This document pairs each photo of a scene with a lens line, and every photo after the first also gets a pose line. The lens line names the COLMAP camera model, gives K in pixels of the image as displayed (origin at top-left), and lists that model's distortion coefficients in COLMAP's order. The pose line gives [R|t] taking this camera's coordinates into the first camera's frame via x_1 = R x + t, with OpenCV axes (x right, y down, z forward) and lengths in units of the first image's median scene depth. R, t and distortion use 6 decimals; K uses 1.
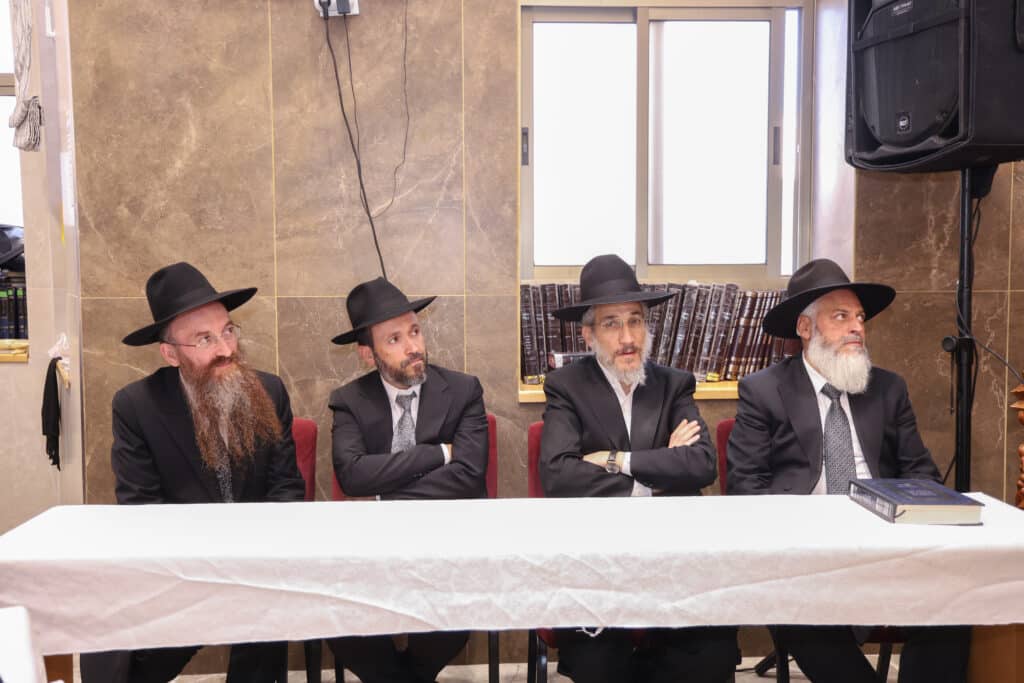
lens RADIAL K [[1034.9, 0, 511.5], [0, 1034.9, 399.6], [0, 0, 1]] dist [0.000315, 0.010040]
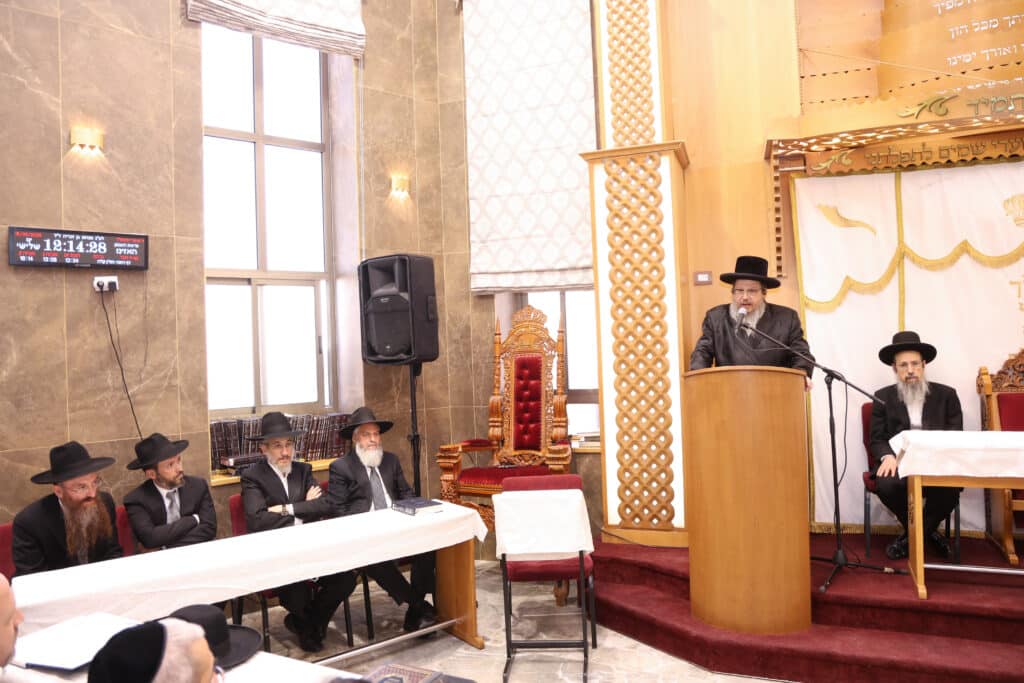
lens RADIAL K [[1124.2, 0, 511.1], [0, 1124.2, 317.3], [0, 0, 1]] dist [-0.005317, -0.014464]
pose [[0.772271, -0.047682, 0.633501, -0.878666], [0.084364, 0.996045, -0.027875, -0.207106], [-0.629666, 0.074972, 0.773240, -0.992463]]
